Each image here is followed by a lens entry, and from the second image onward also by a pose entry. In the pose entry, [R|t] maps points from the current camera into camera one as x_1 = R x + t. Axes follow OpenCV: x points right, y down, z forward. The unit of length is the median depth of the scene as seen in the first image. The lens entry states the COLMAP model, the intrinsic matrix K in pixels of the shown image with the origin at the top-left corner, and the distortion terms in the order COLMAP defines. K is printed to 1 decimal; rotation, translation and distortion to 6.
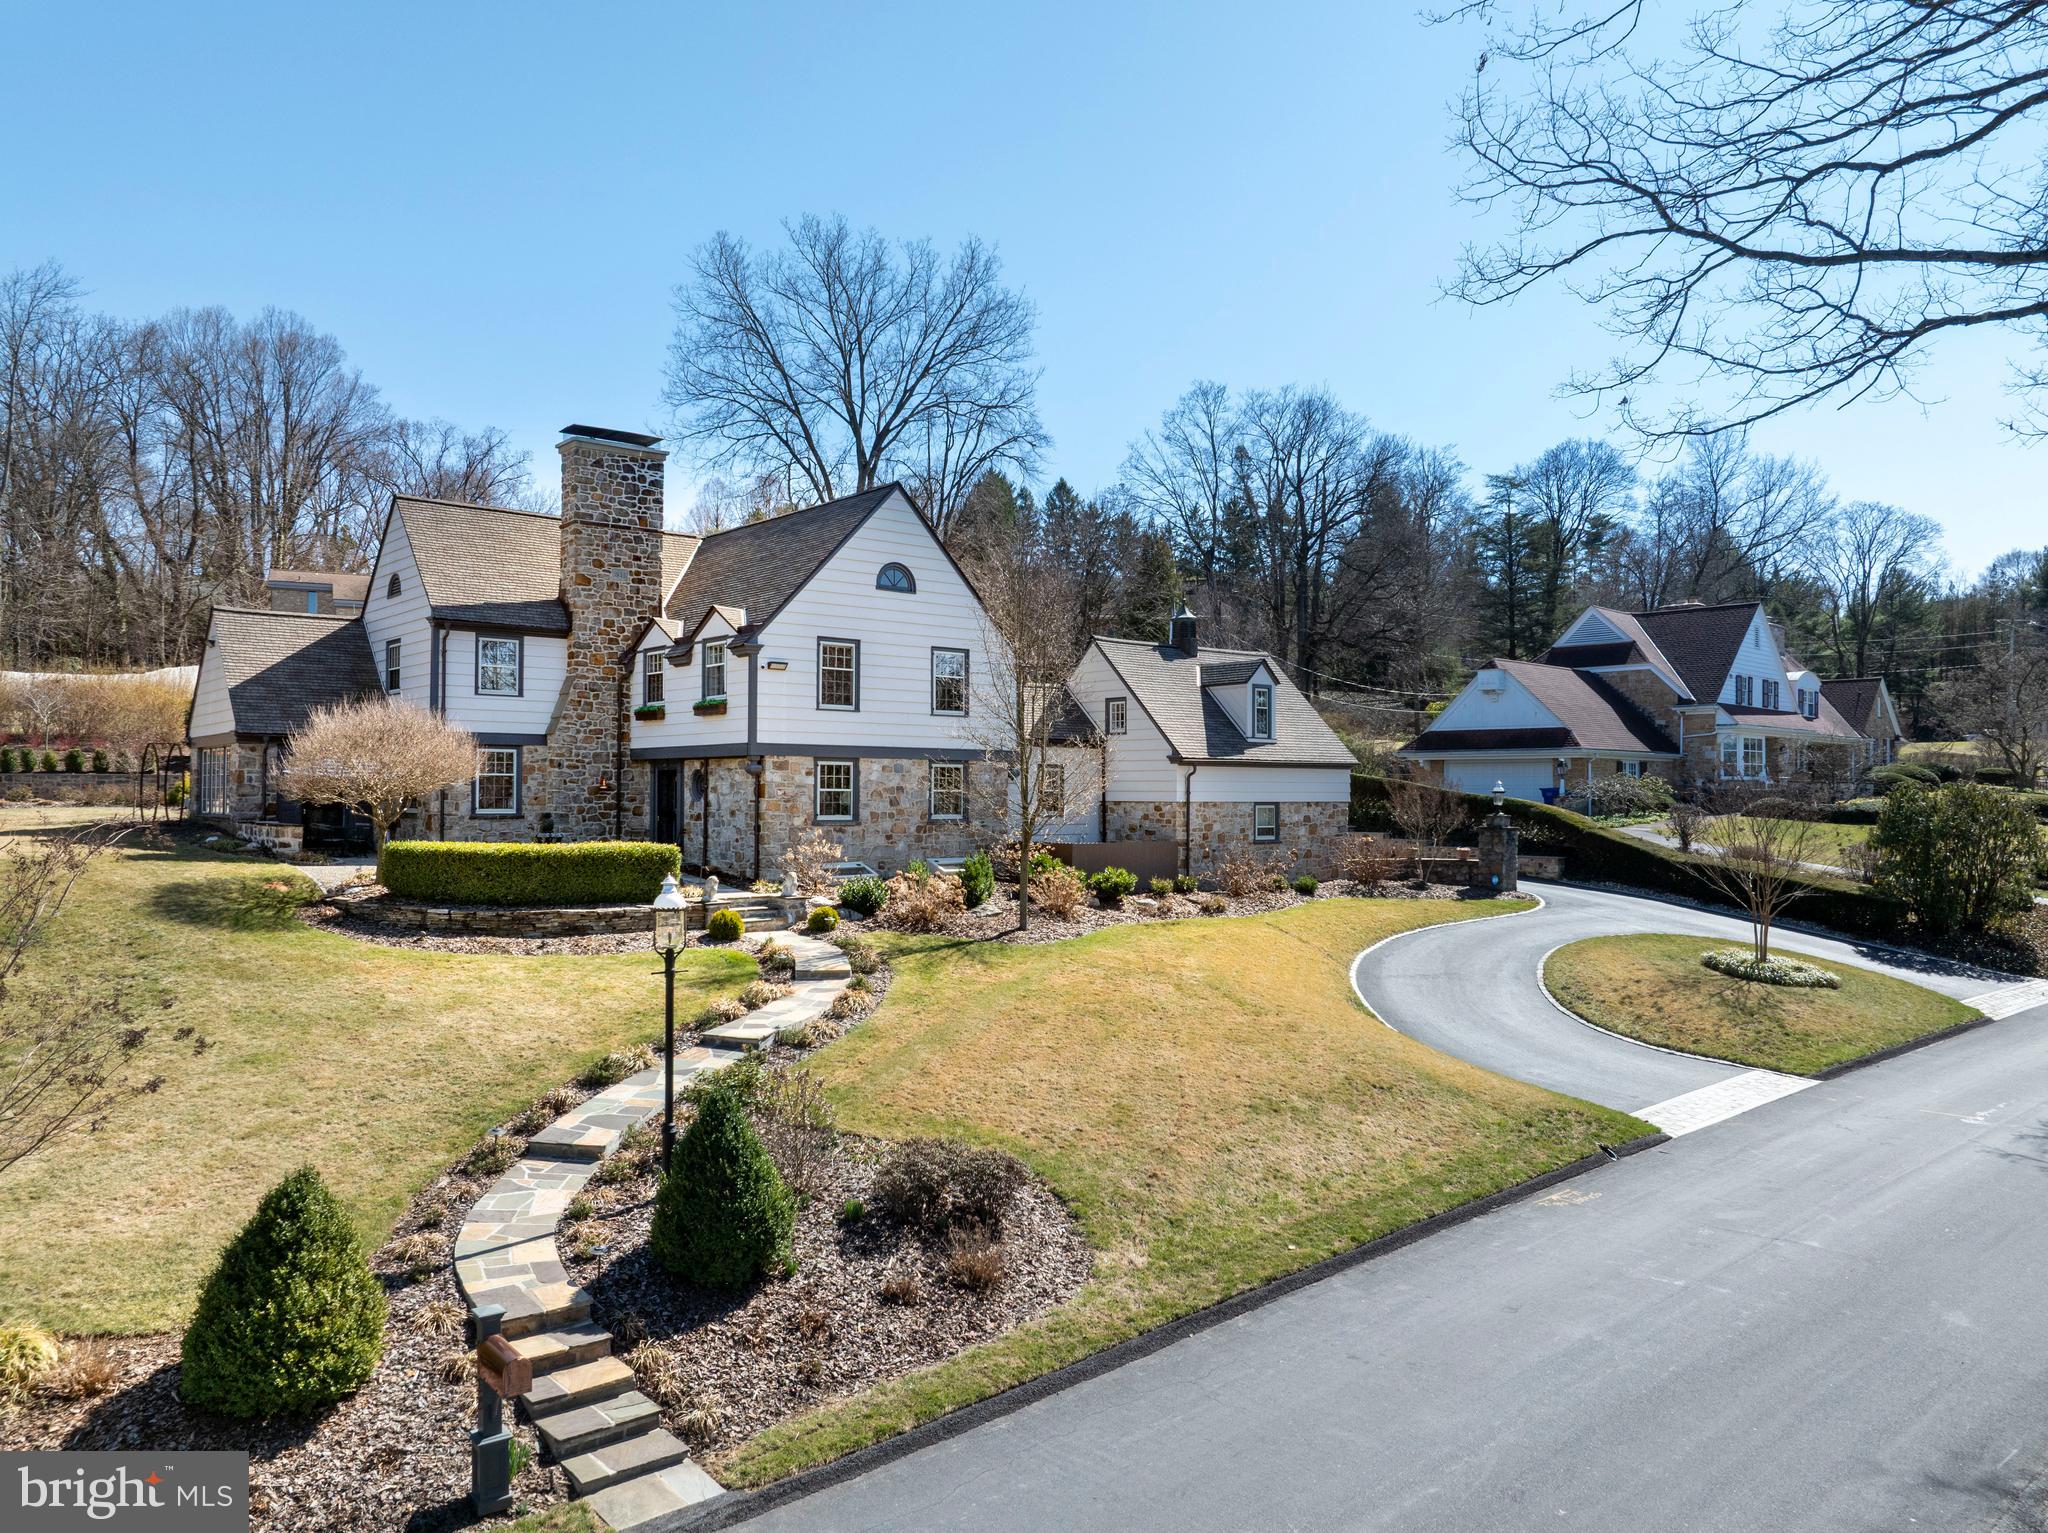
lens RADIAL K [[1438.7, 0, 1036.1], [0, 1438.7, 771.1], [0, 0, 1]] dist [-0.036288, -0.000047]
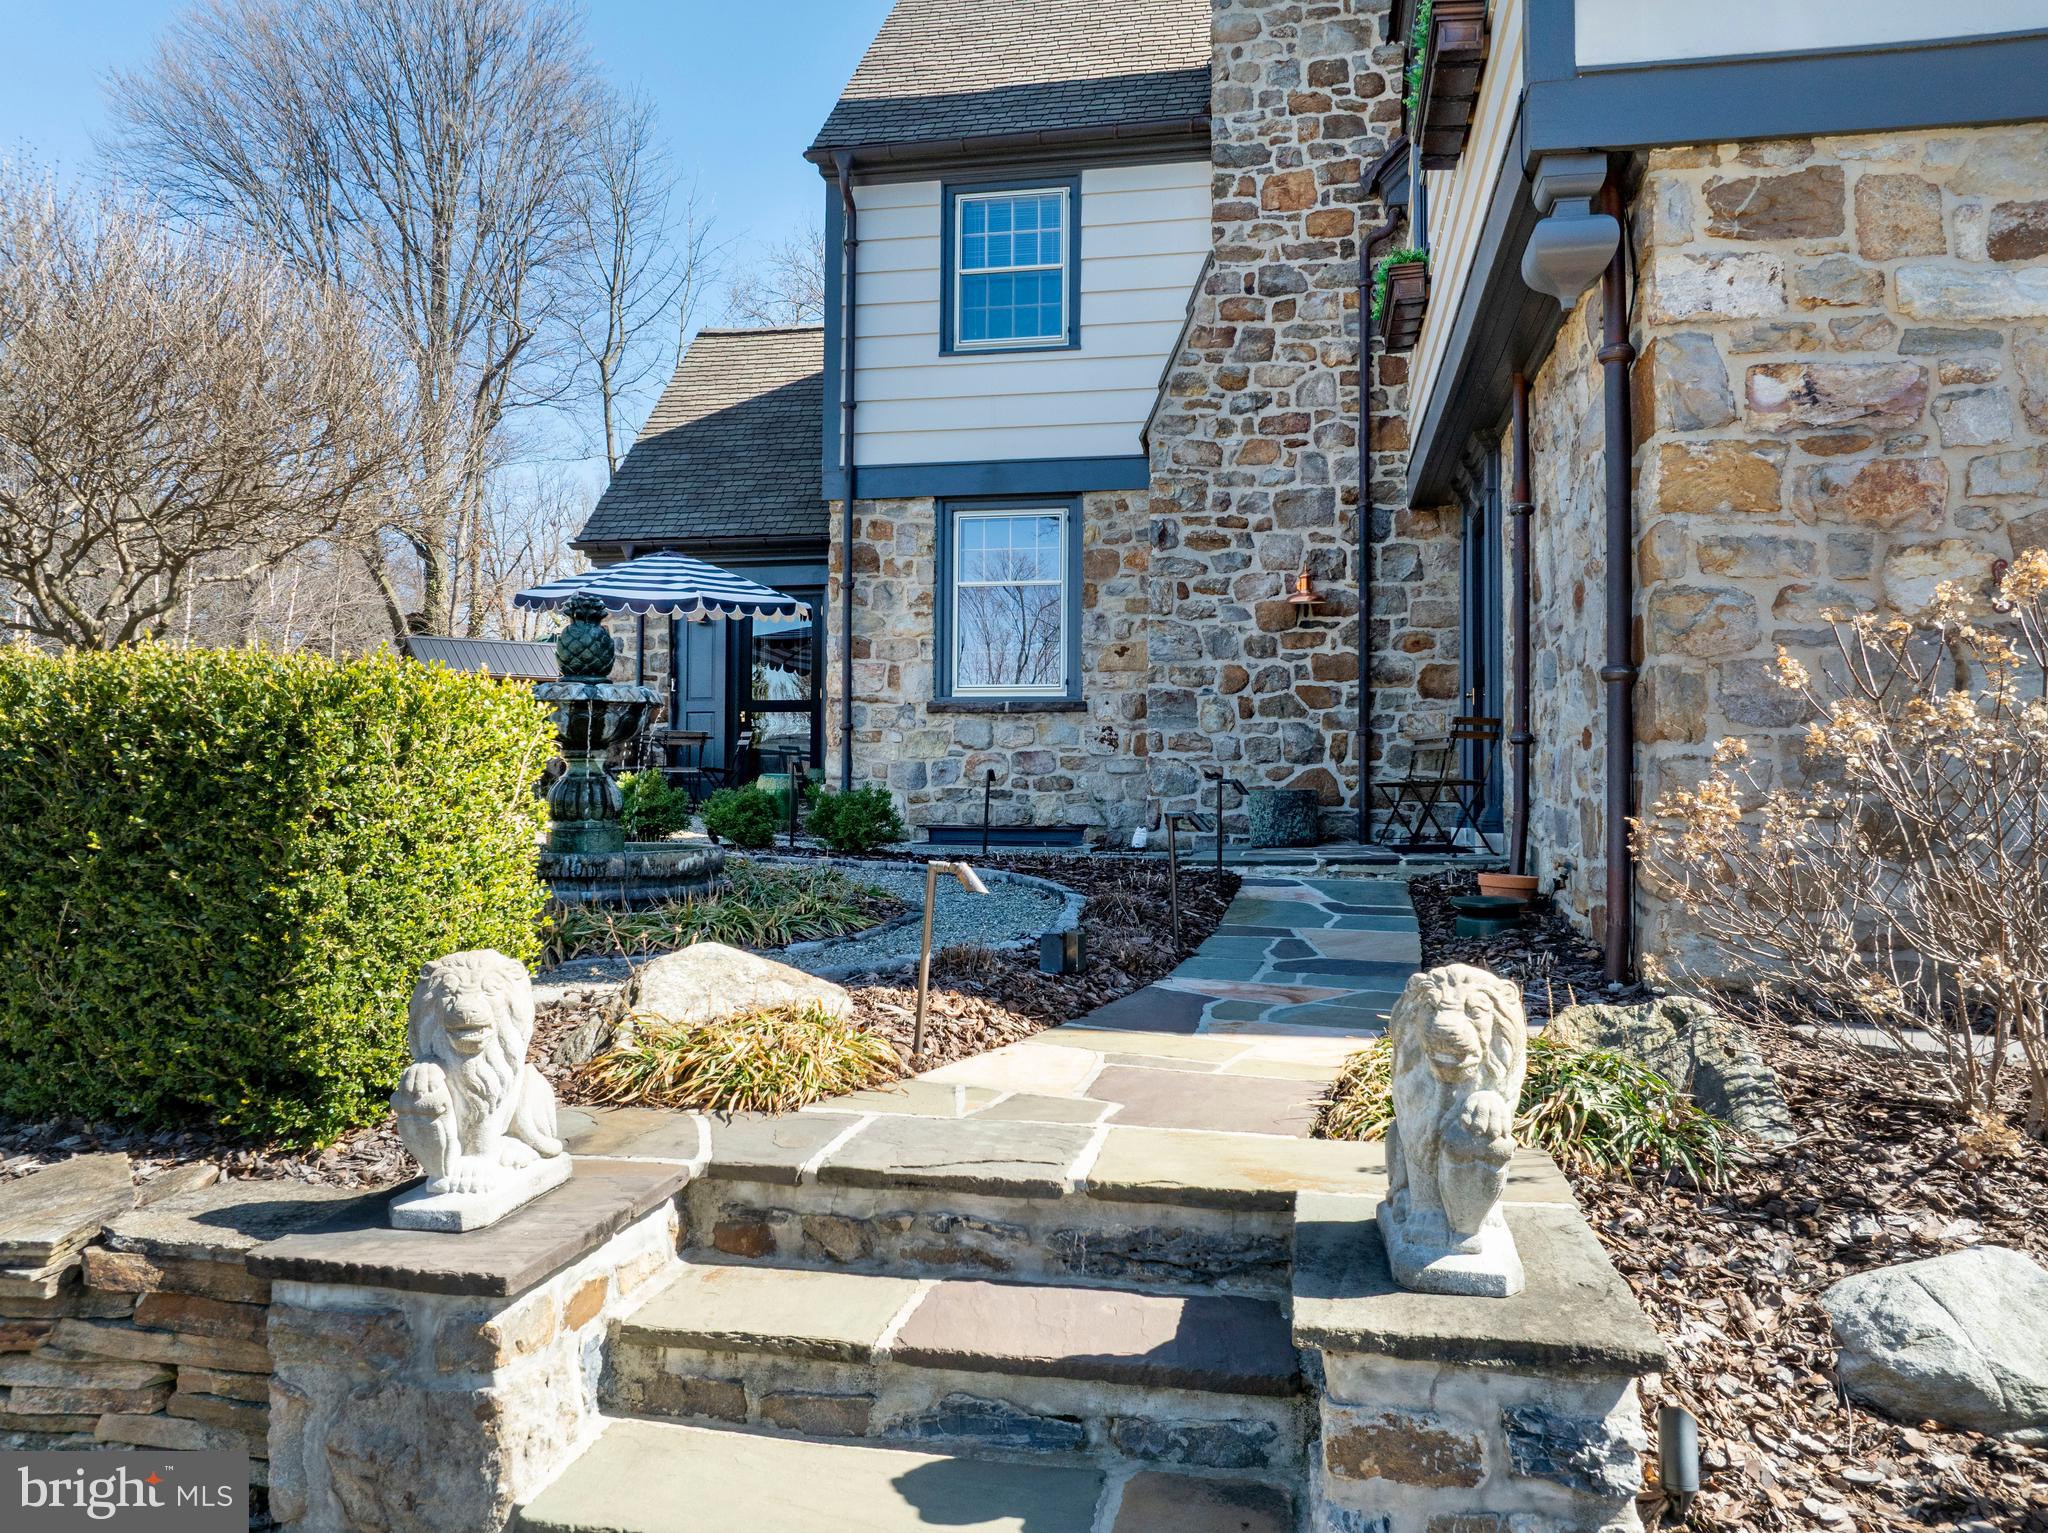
lens RADIAL K [[1438.7, 0, 1034.8], [0, 1438.7, 772.9], [0, 0, 1]] dist [-0.036288, -0.000047]
pose [[0.619562, -0.012810, -0.784843, -0.102236], [0.008404, 0.999918, -0.009687, 0.050217], [0.784903, -0.000594, 0.619619, 0.778637]]
